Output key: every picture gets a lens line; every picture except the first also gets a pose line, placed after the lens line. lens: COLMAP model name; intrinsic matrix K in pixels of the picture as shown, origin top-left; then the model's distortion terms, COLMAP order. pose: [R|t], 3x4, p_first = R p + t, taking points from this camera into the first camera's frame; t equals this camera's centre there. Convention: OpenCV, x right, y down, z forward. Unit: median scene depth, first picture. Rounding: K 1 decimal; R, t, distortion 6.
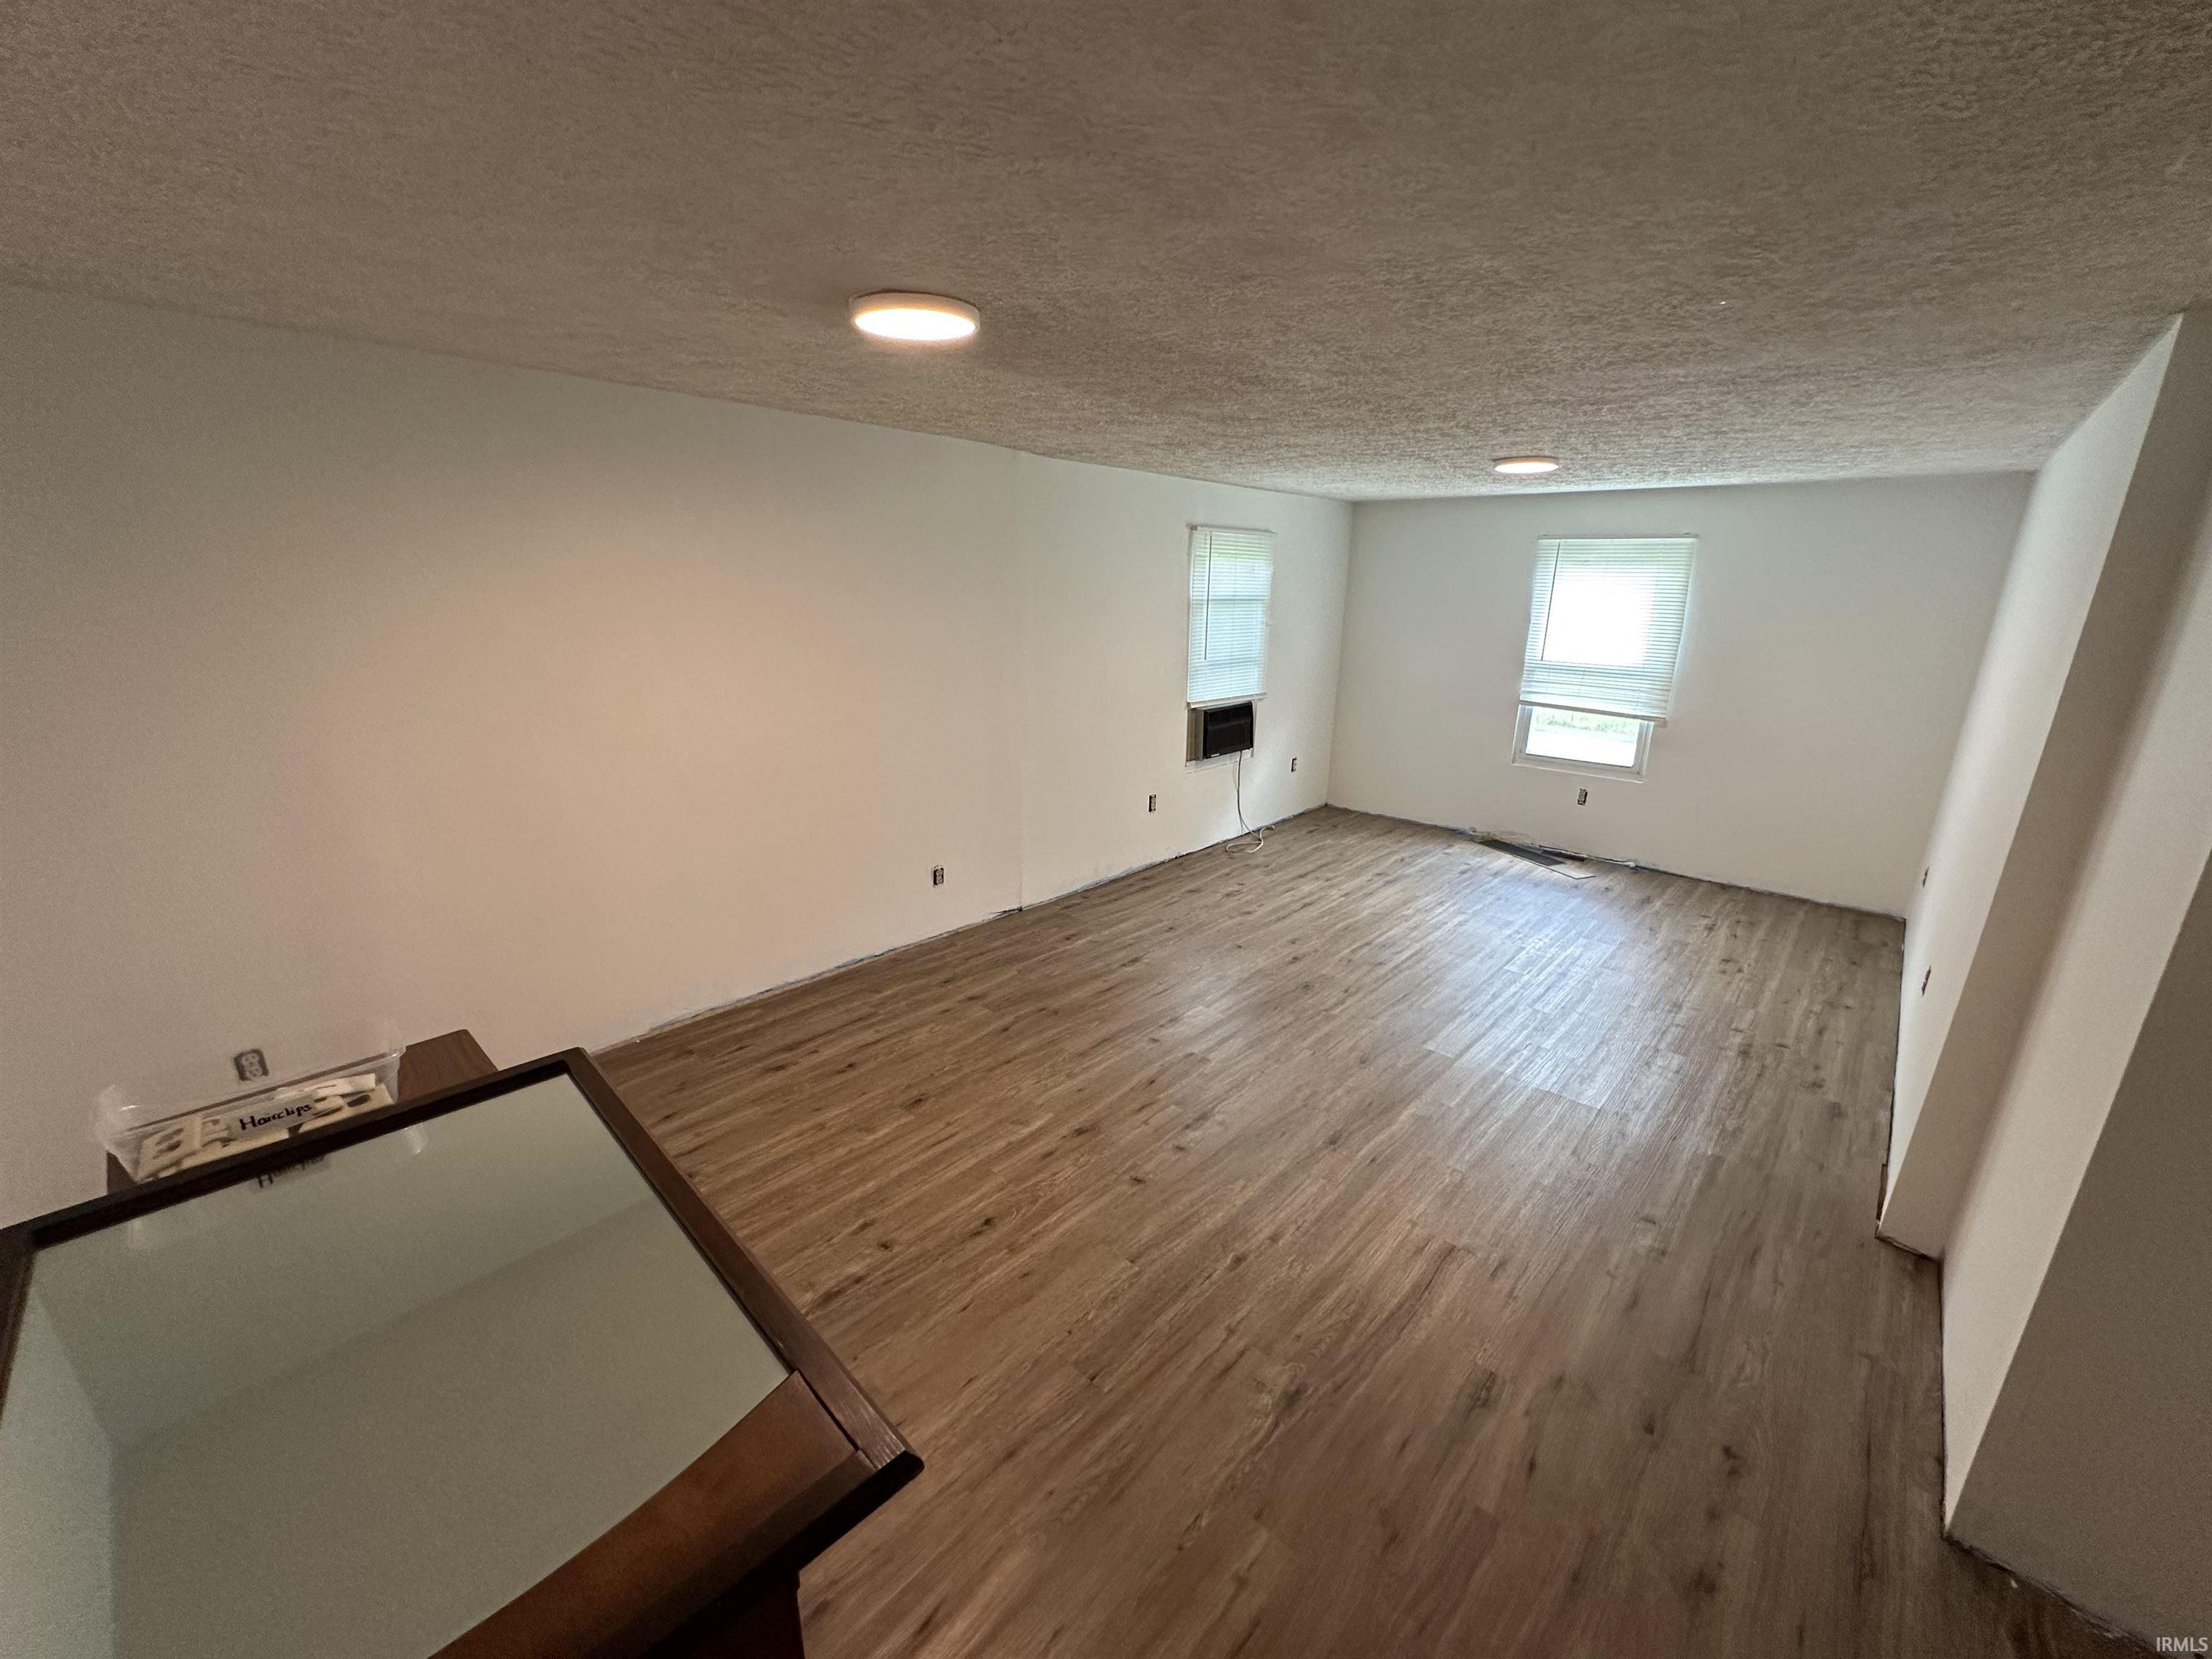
lens RADIAL K [[879.8, 0, 1106.1], [0, 879.8, 831.6], [0, 0, 1]] dist [-0.003201, 0.001318]
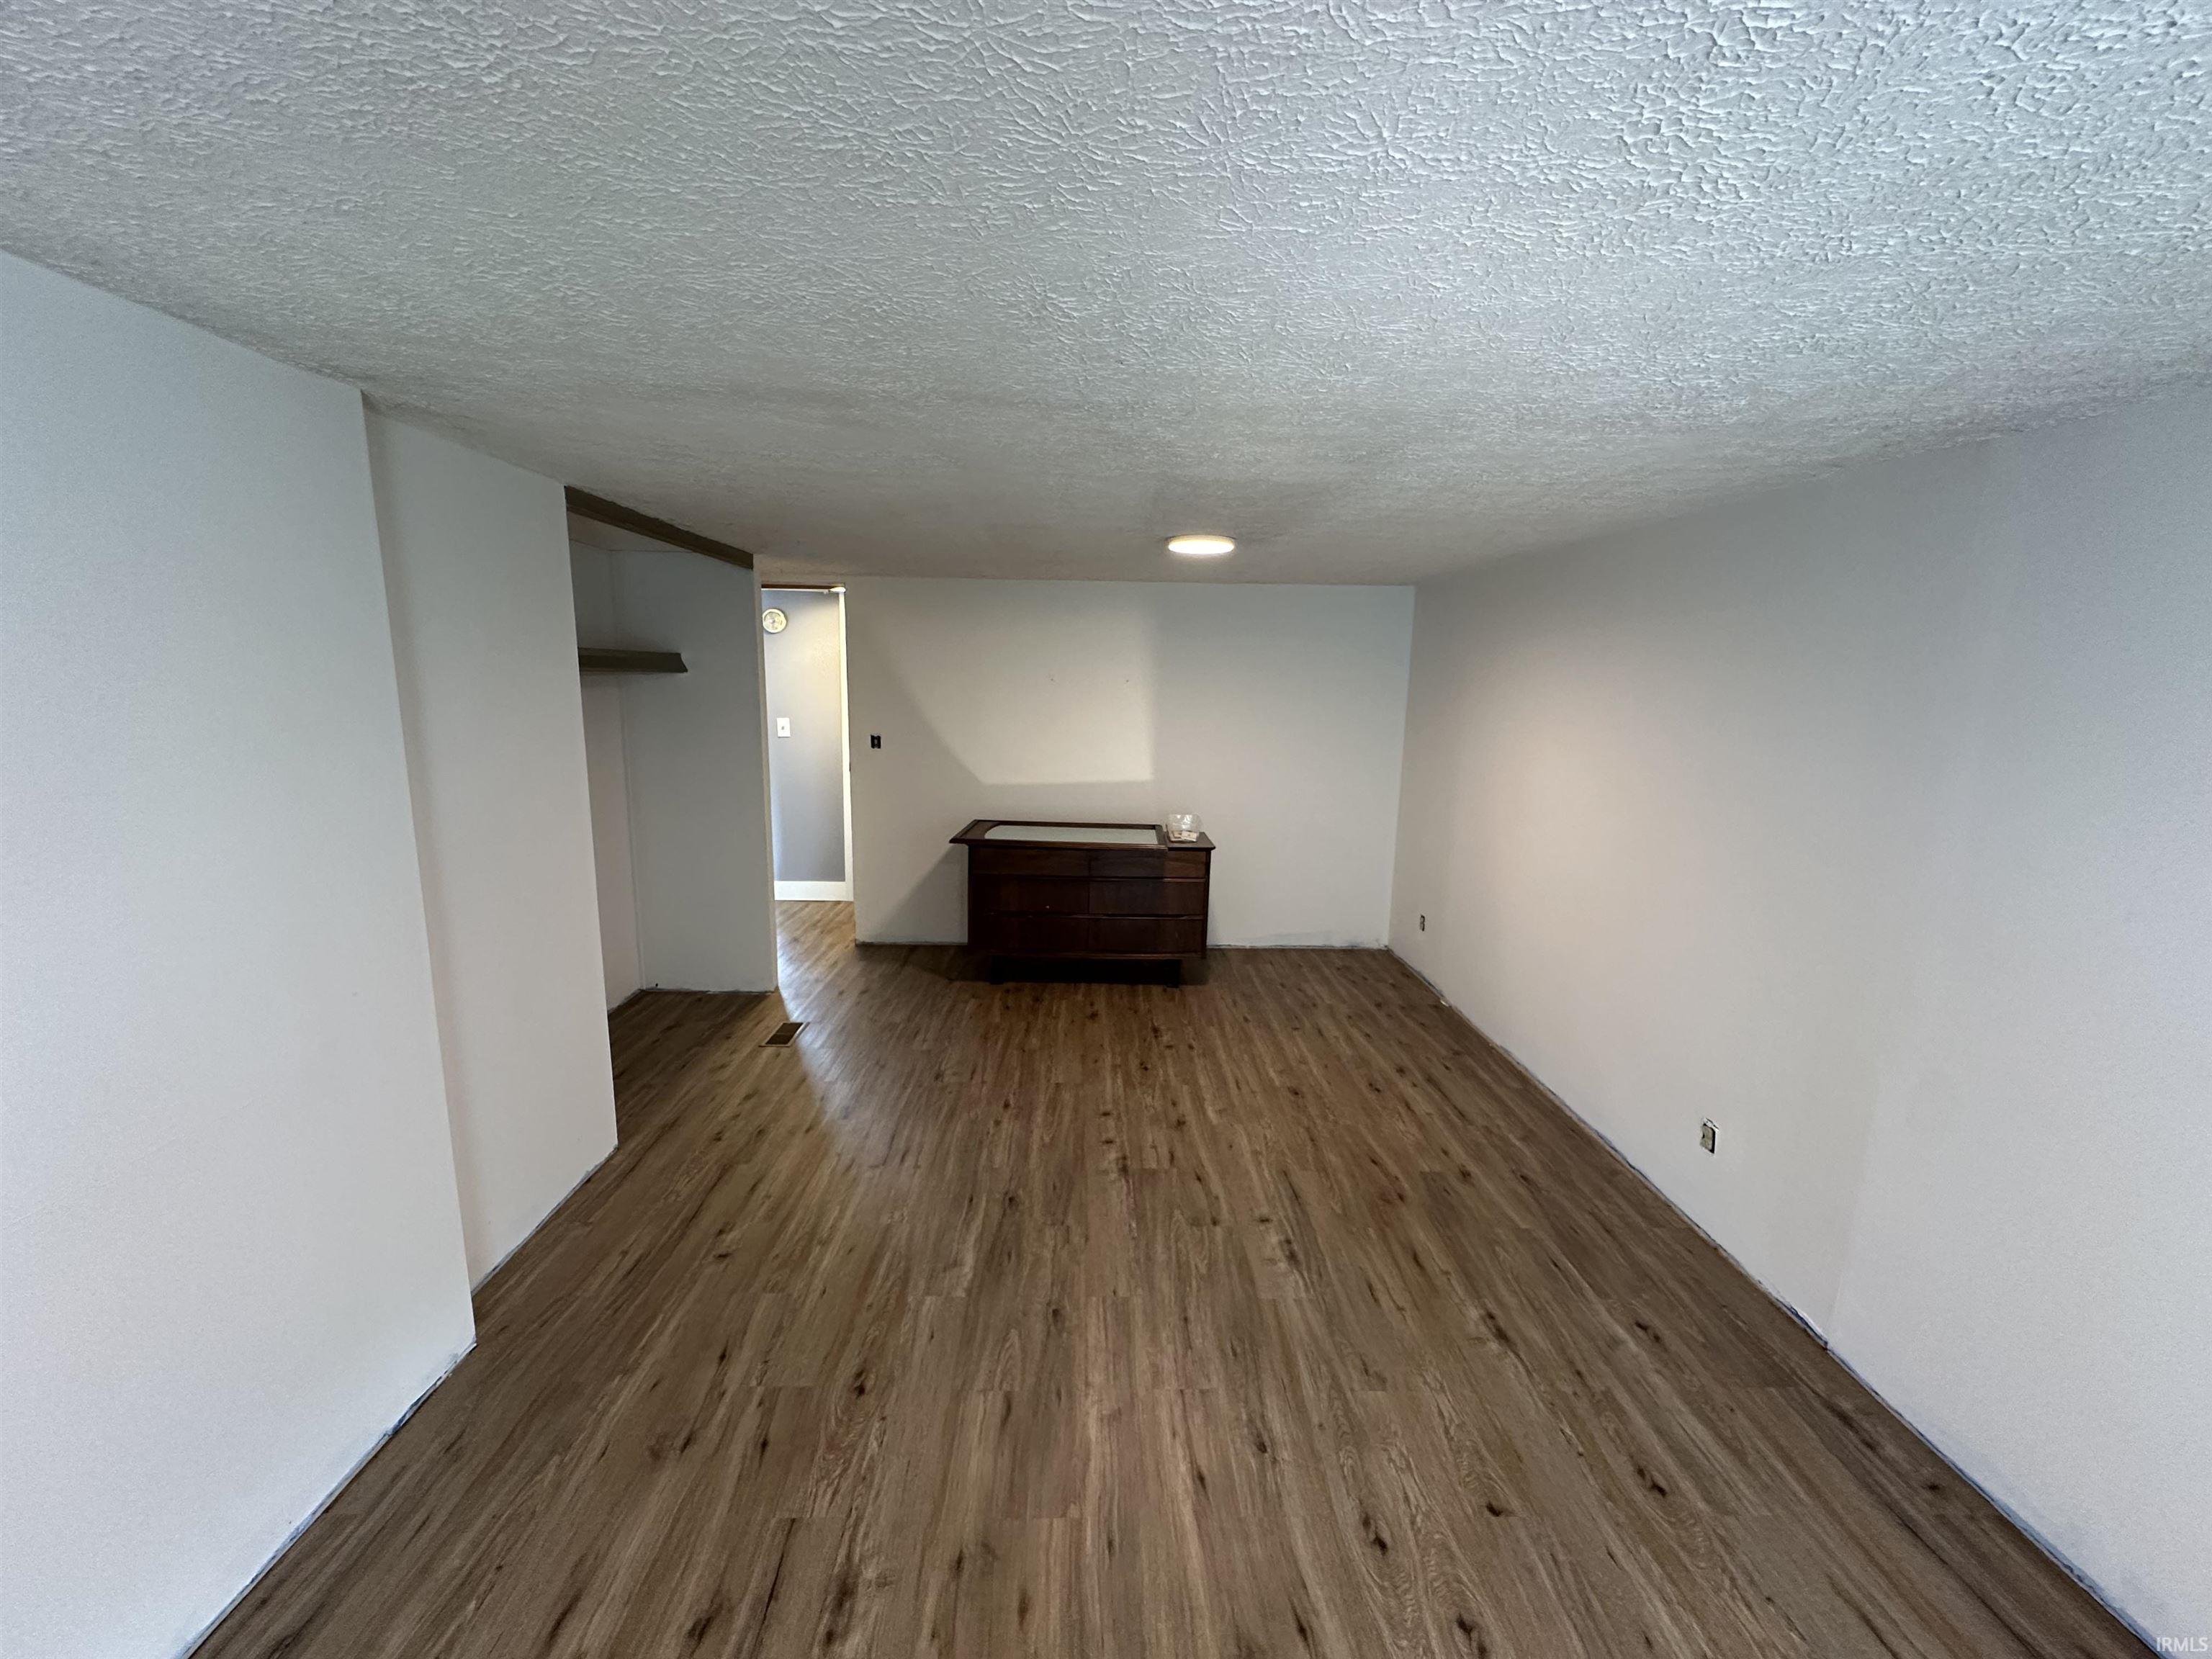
lens RADIAL K [[879.8, 0, 1105.0], [0, 879.8, 829.4], [0, 0, 1]] dist [-0.003201, 0.001318]
pose [[-0.719660, 0.084048, -0.689221, 0.731923], [-0.227675, 0.909197, 0.348603, -0.367785], [0.655938, 0.407794, -0.635177, 1.324599]]
